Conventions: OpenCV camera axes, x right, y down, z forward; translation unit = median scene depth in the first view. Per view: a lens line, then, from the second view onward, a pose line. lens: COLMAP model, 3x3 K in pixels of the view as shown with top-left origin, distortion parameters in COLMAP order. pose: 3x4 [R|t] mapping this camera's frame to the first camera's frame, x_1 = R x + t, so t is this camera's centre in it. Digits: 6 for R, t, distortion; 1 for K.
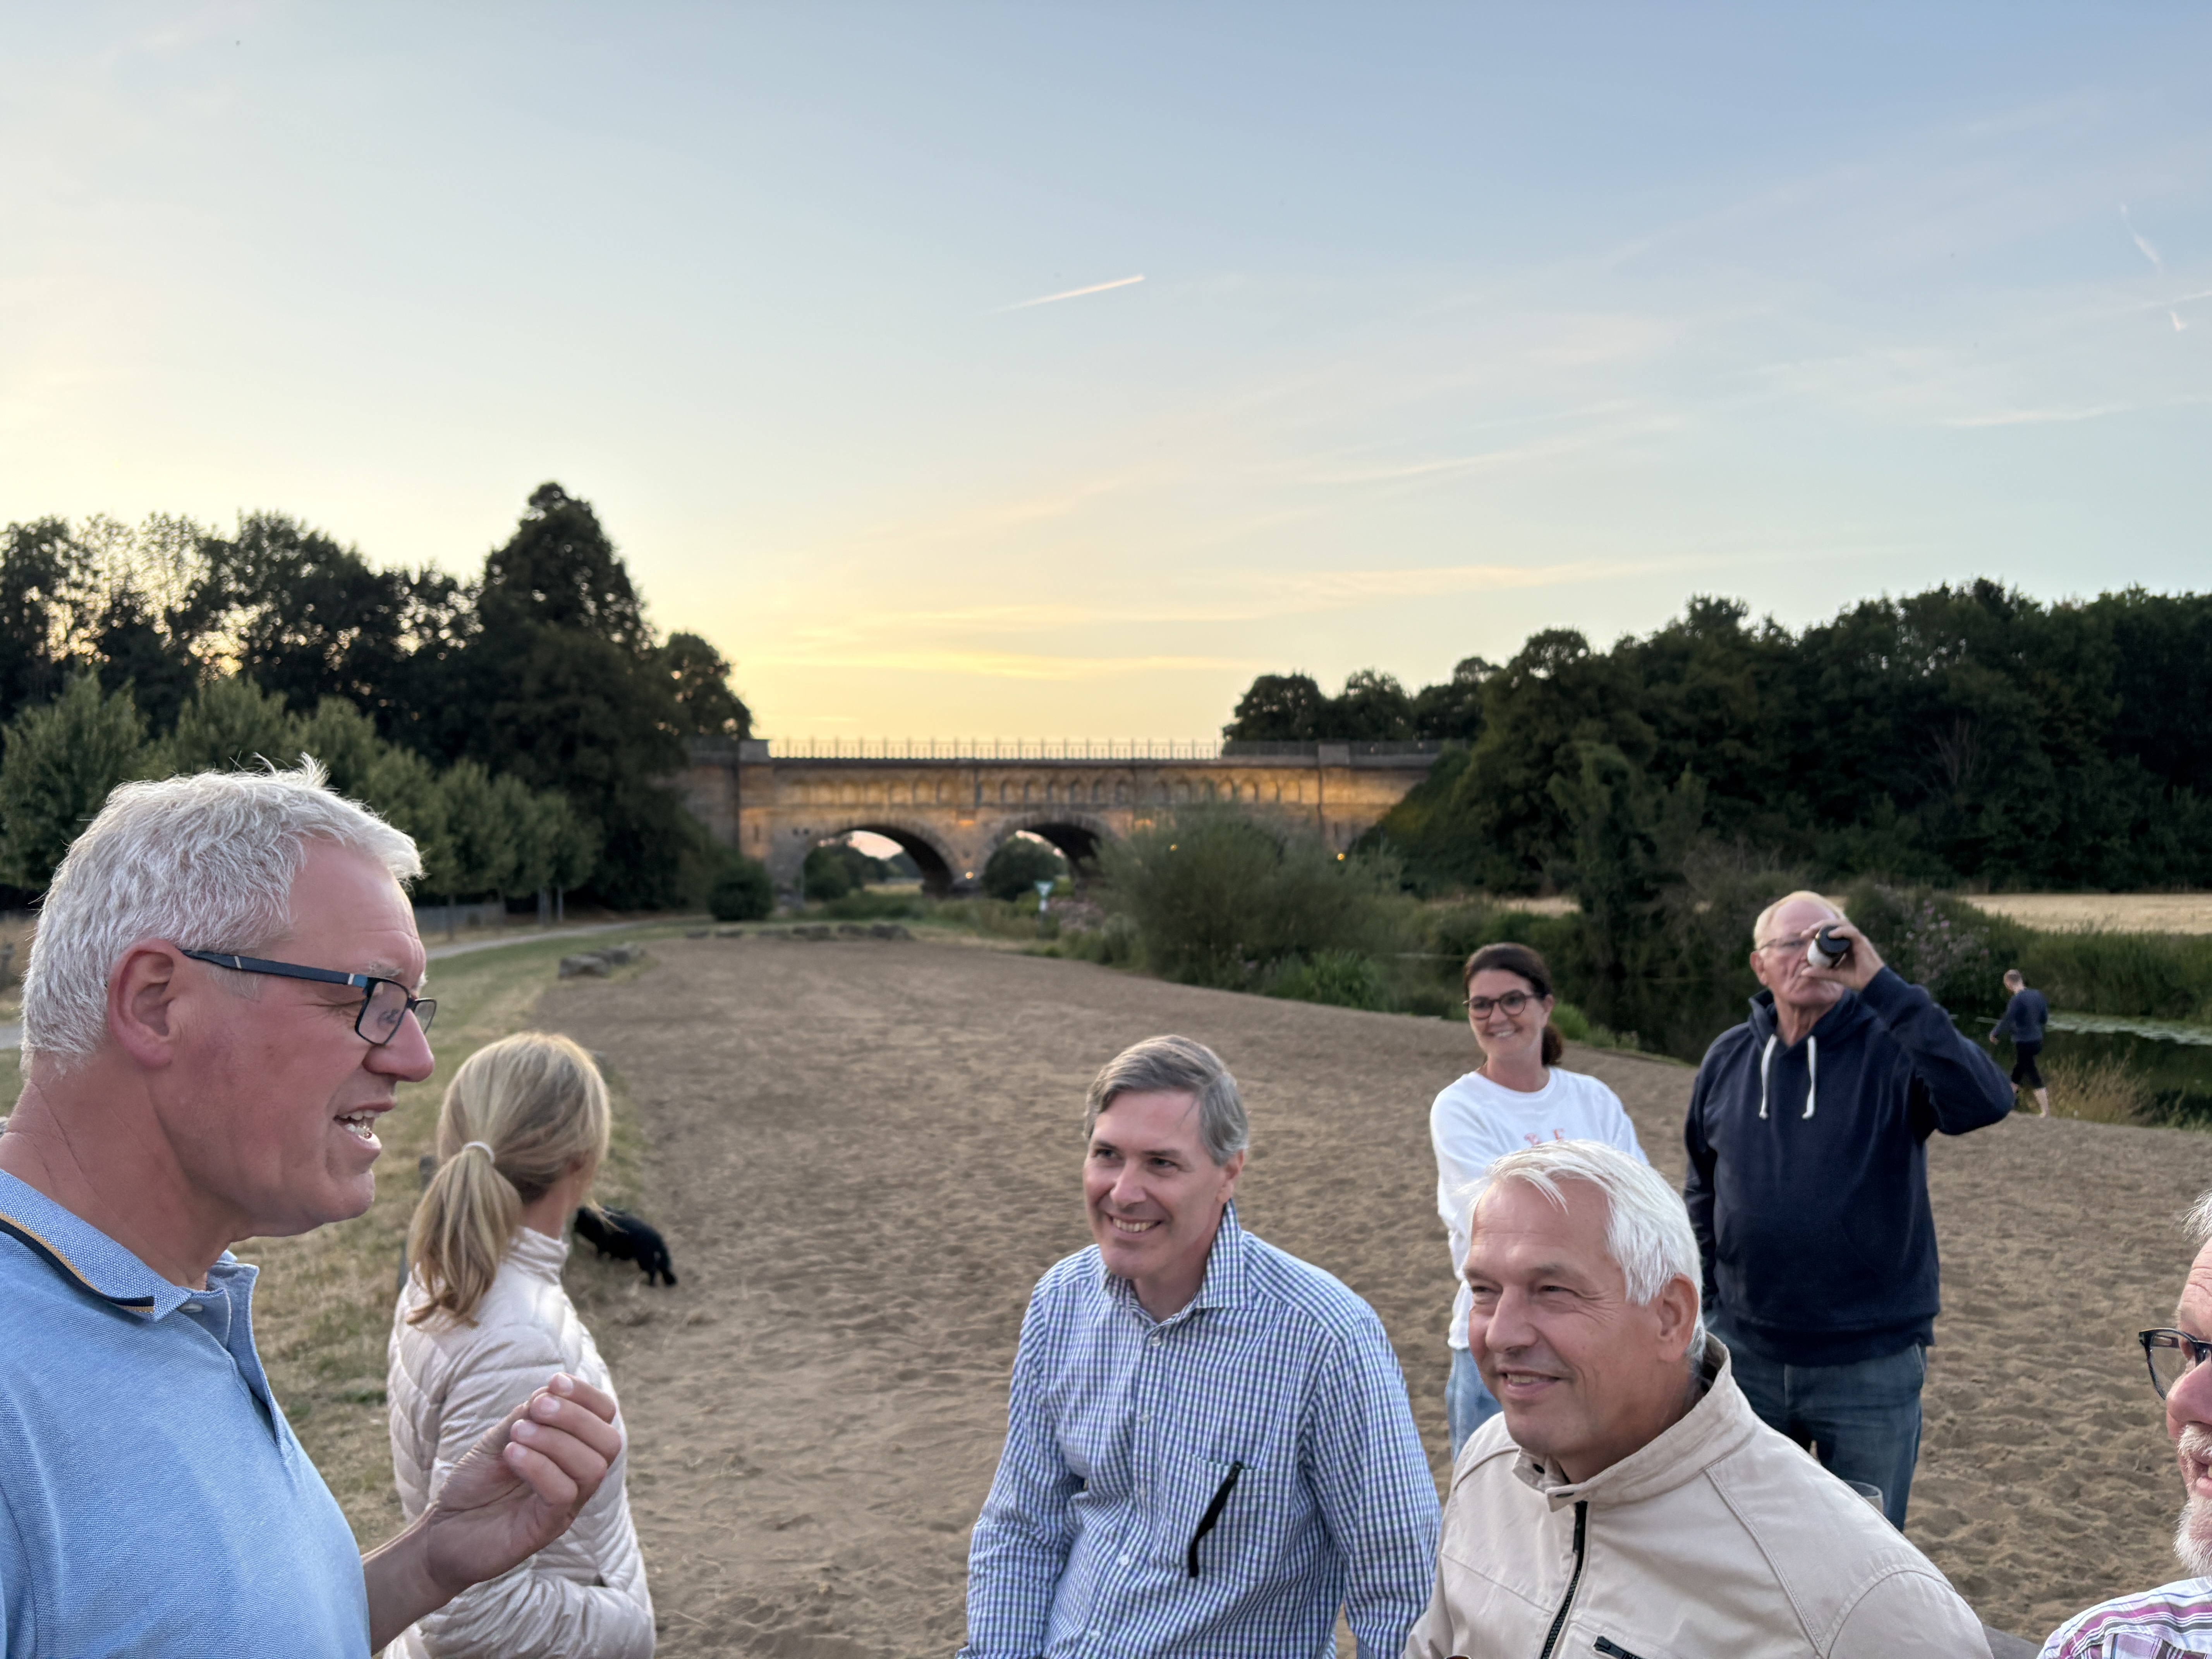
lens RADIAL K [[1657.4, 0, 1091.5], [0, 1657.4, 847.1], [0, 0, 1]] dist [0.047828, -0.057292]
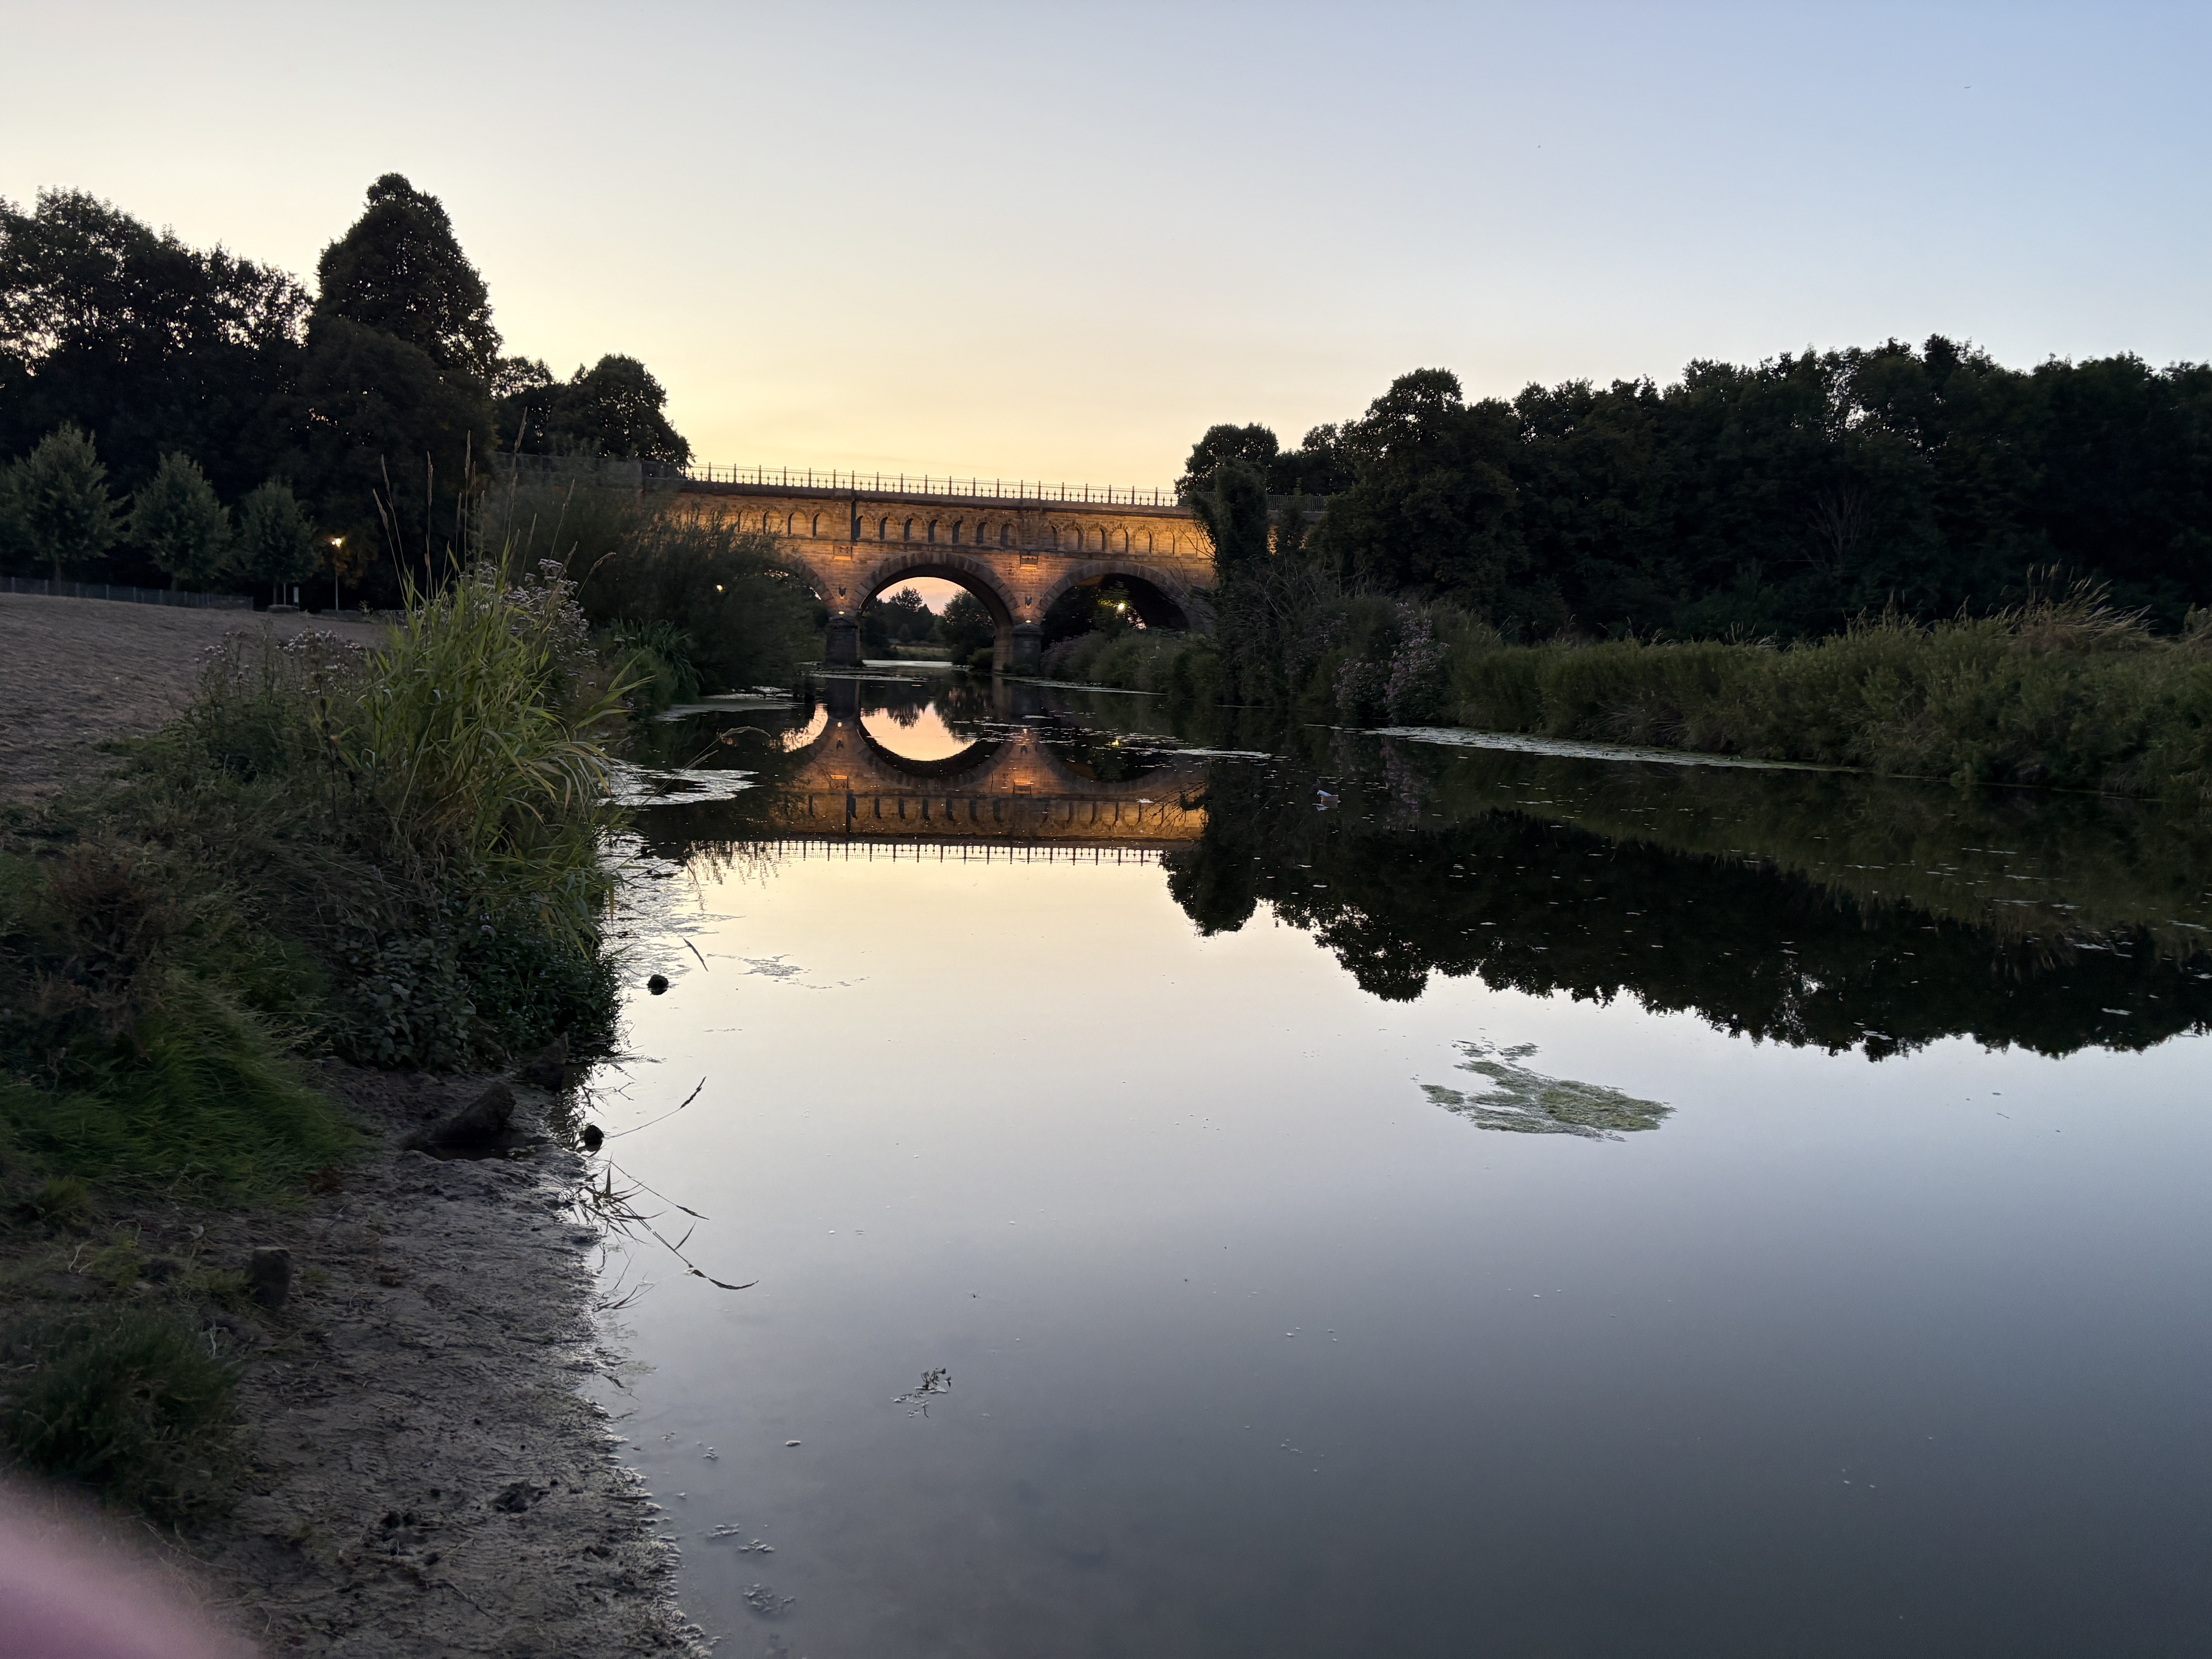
lens RADIAL K [[1657.4, 0, 1091.5], [0, 1657.4, 810.4], [0, 0, 1]] dist [0.047828, -0.057292]
pose [[0.995940, 0.056314, -0.070227, 0.251428], [-0.048229, 0.992543, 0.111947, 0.028012], [0.076008, -0.108105, 0.991230, 0.044913]]
